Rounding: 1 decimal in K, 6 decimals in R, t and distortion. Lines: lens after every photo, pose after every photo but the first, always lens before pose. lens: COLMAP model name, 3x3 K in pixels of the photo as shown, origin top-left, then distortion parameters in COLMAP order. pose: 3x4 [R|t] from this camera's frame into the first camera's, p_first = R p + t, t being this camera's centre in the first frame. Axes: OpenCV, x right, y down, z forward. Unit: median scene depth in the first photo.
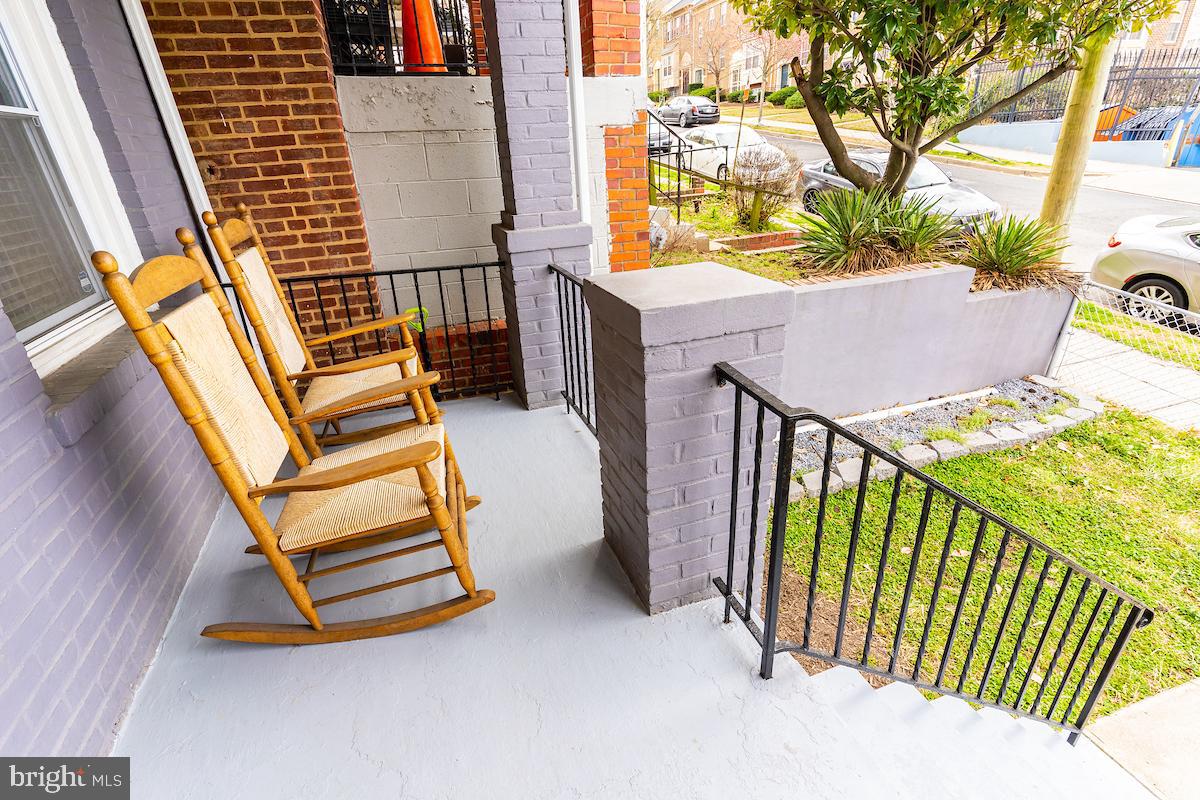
lens RADIAL K [[570.1, 0, 596.9], [0, 570.1, 399.4], [0, 0, 1]] dist [0.000299, -0.000595]
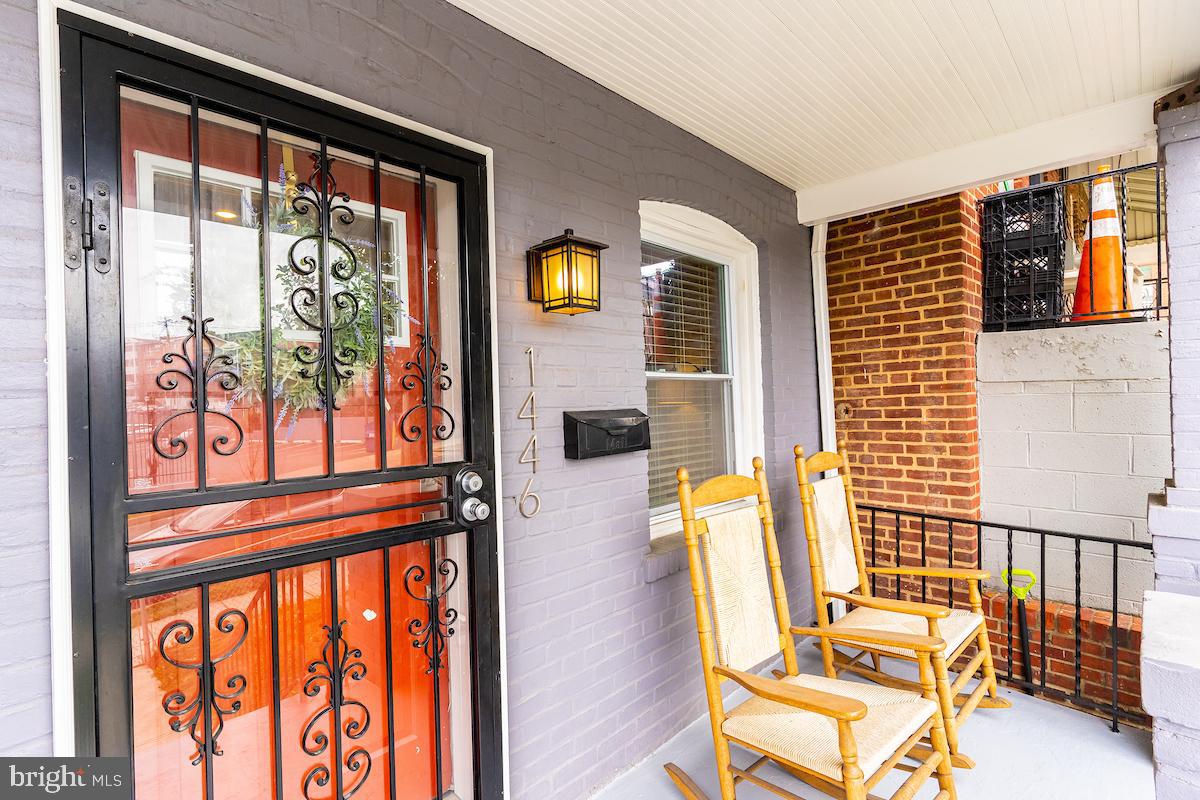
lens RADIAL K [[567.0, 0, 596.2], [0, 567.0, 398.2], [0, 0, 1]] dist [-0.002780, 0.001047]
pose [[0.450927, 0.031888, -0.891991, 0.172743], [-0.361897, 0.920062, -0.150058, -0.046623], [0.815902, 0.390474, 0.426420, 0.023480]]
